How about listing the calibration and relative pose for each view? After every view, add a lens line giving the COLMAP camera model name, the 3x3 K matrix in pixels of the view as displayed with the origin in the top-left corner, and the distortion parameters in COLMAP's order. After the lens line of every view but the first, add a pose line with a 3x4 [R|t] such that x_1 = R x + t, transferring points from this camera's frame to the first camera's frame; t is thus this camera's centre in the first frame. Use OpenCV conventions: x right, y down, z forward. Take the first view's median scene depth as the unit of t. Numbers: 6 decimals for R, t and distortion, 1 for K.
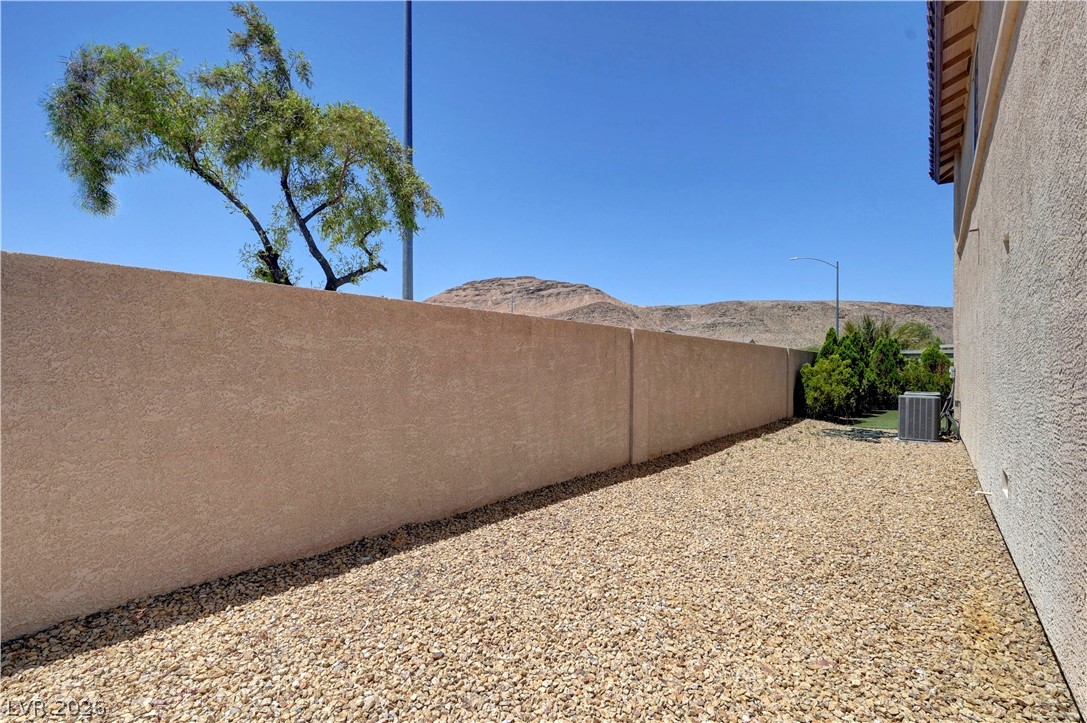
lens RADIAL K [[528.0, 0, 543.5], [0, 528.0, 361.5], [0, 0, 1]] dist [-0.000492, -0.000237]
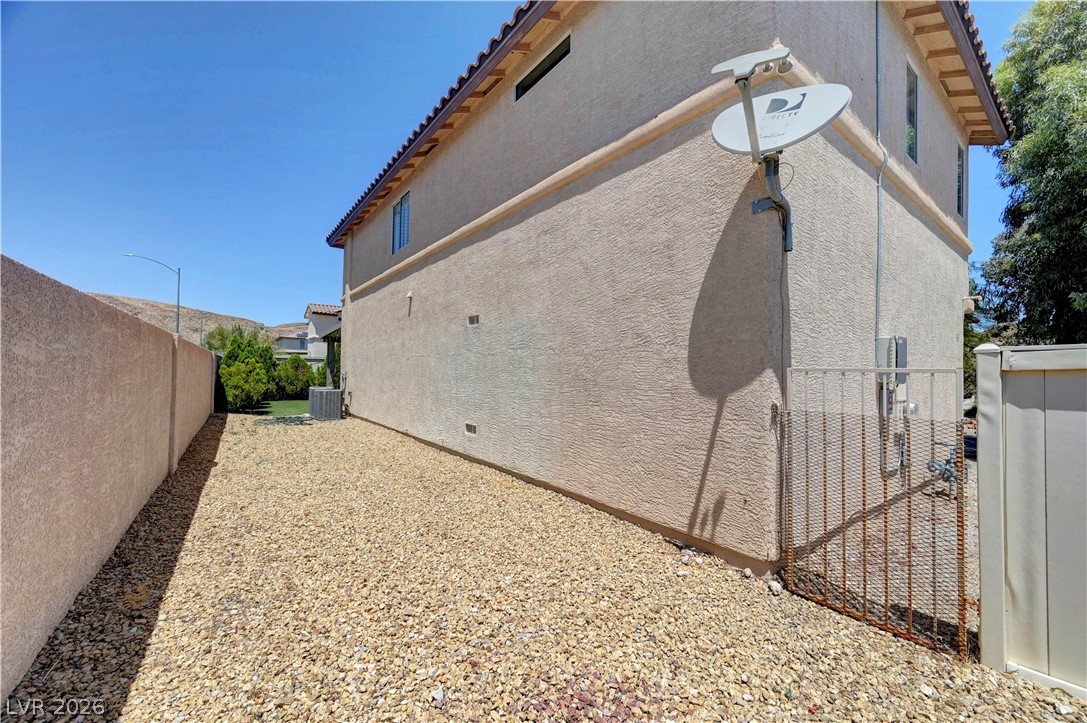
lens RADIAL K [[427.2, 0, 545.6], [0, 427.2, 363.8], [0, 0, 1]] dist [-0.001329, 0.000327]
pose [[0.294700, 0.011542, 0.955520, -0.226712], [-0.018273, 0.999812, -0.006442, -0.008978], [-0.955415, -0.015561, 0.294856, 0.068438]]
